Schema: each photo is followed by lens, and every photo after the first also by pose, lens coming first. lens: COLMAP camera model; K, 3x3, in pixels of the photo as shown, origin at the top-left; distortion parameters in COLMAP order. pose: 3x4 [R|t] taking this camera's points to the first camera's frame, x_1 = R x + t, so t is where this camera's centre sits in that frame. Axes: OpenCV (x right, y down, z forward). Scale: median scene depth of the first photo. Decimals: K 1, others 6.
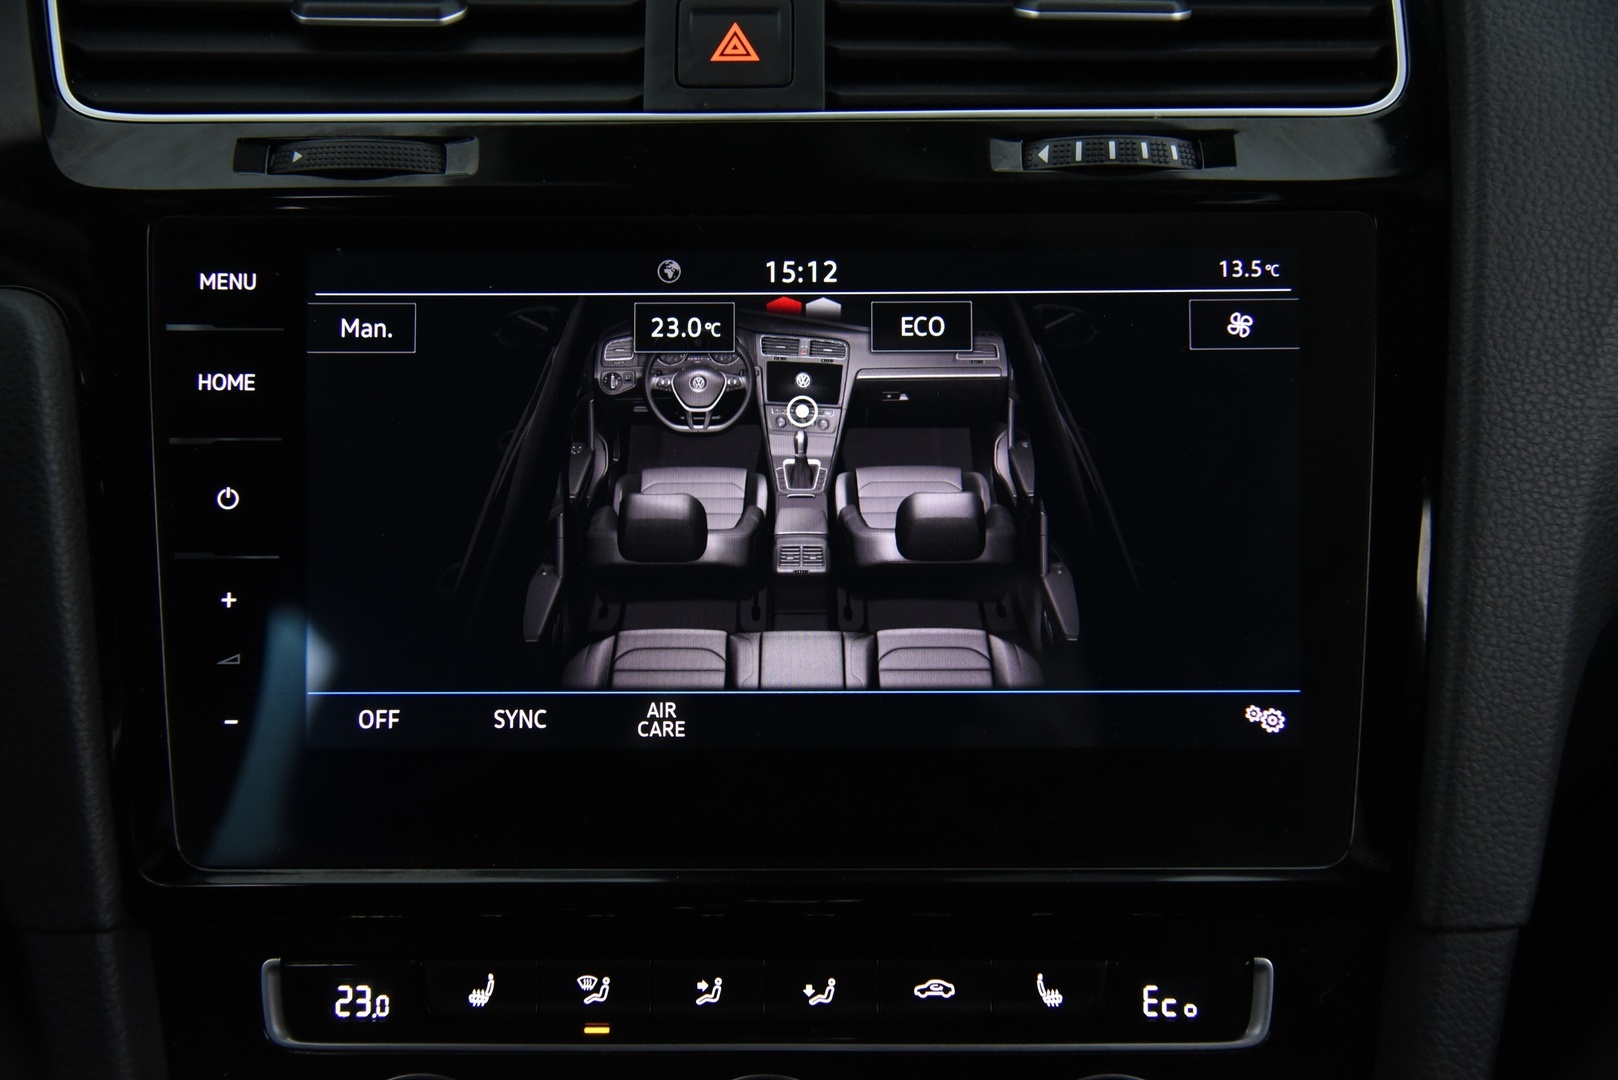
lens RADIAL K [[1802.5, 0, 806.3], [0, 1802.5, 542.6], [0, 0, 1]] dist [0.041645, 0.000000]
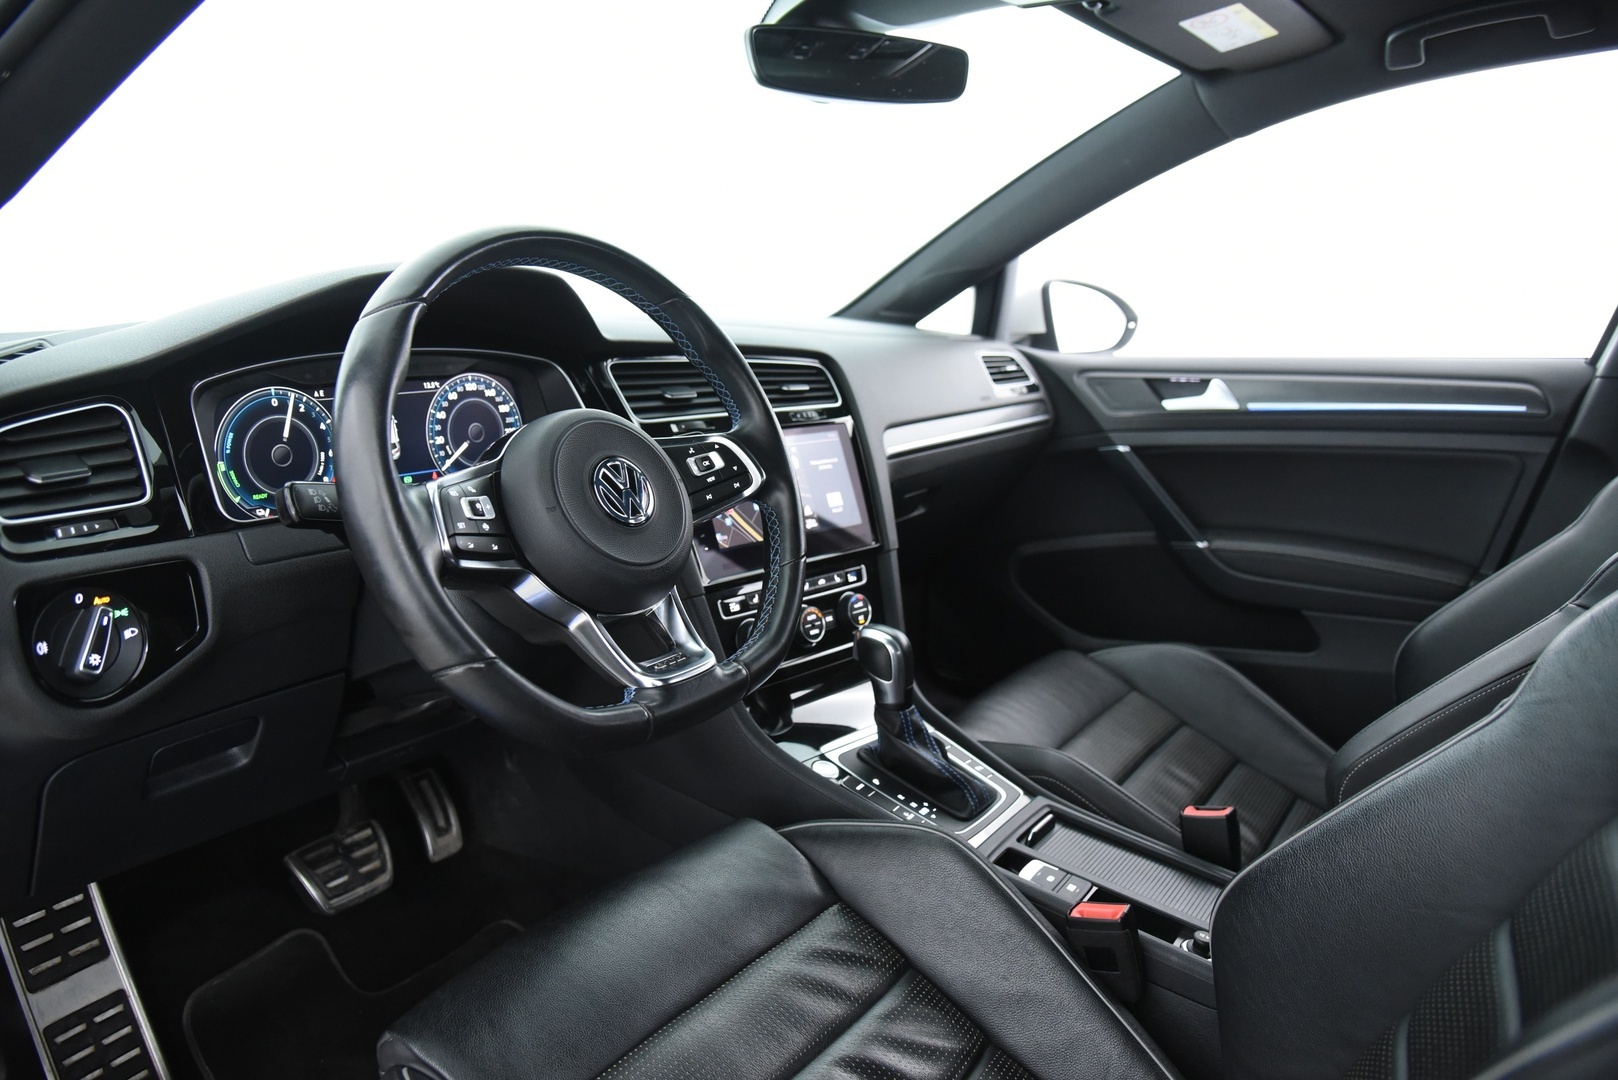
lens RADIAL K [[1111.3, 0, 810.4], [0, 1111.3, 536.8], [0, 0, 1]] dist [-0.098832, 0.017980]
pose [[0.682292, -0.136650, 0.718196, -2.114722], [0.213991, 0.976679, -0.017462, 0.173094], [-0.699061, 0.165602, 0.695622, -1.112323]]
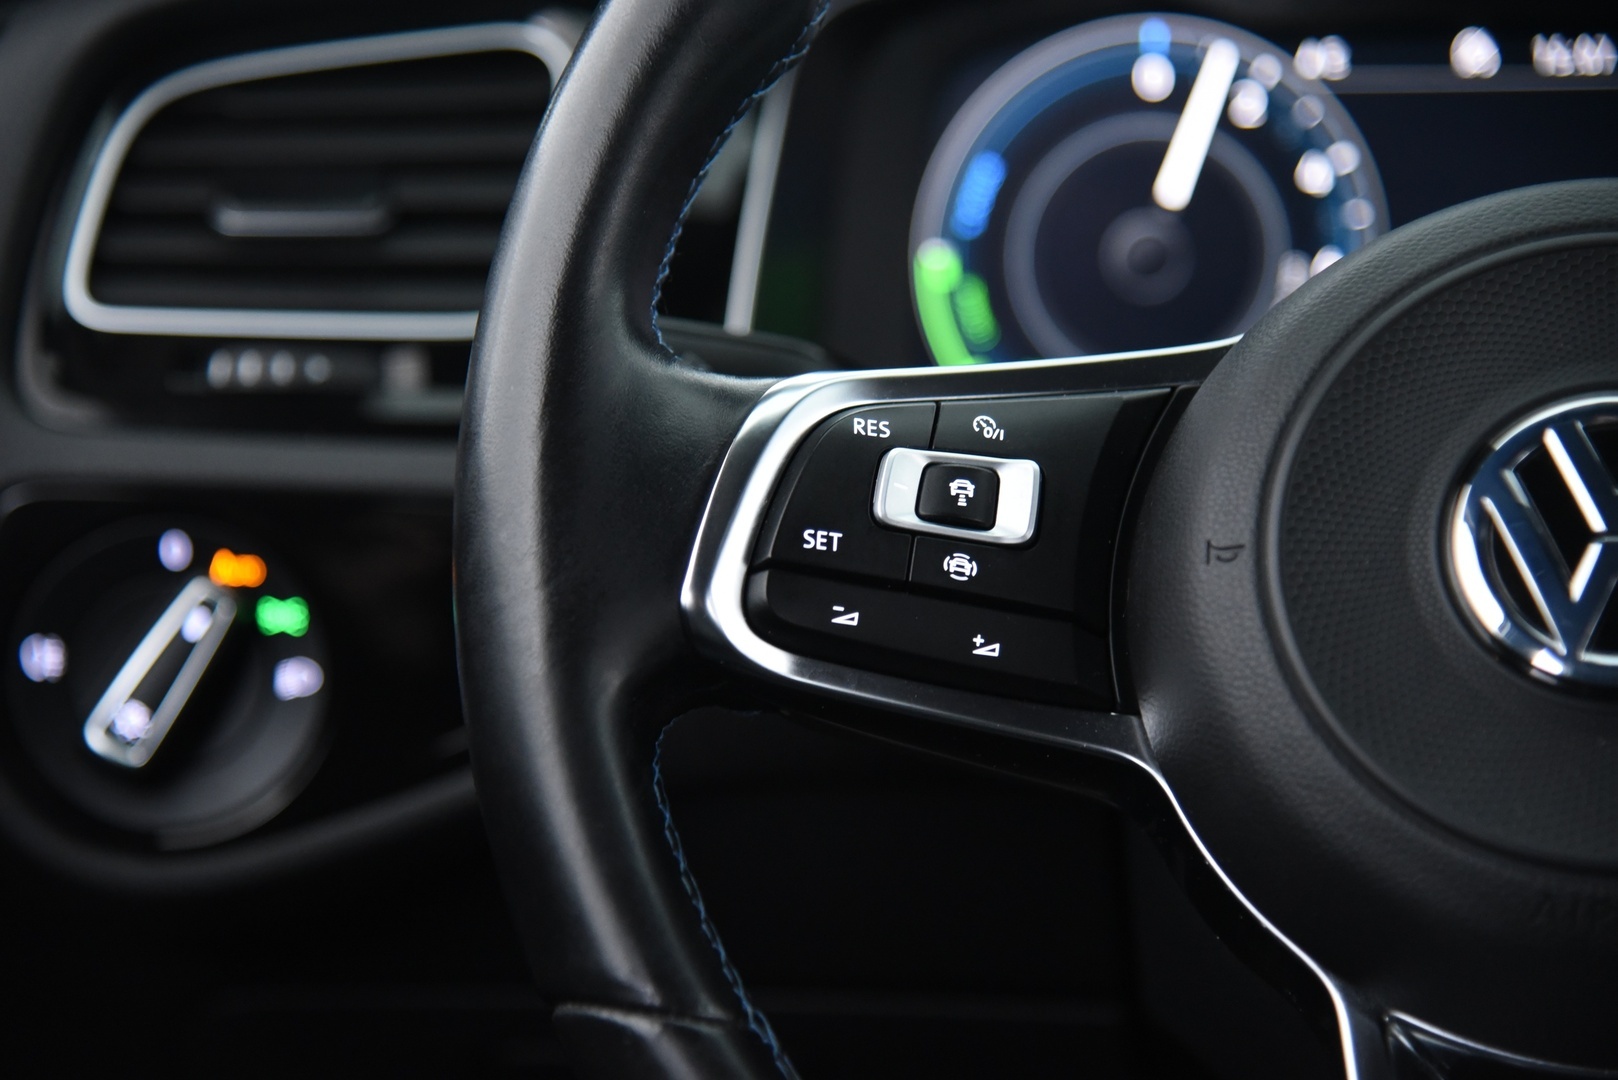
lens RADIAL K [[4259.9, 0, 806.6], [0, 4259.9, 540.8], [0, 0, 1]] dist [0.510911, 0.000000]
pose [[0.963186, 0.060478, -0.261945, -0.768406], [-0.091961, 0.989708, -0.109643, 0.222764], [0.252618, 0.129696, 0.958834, -1.400218]]
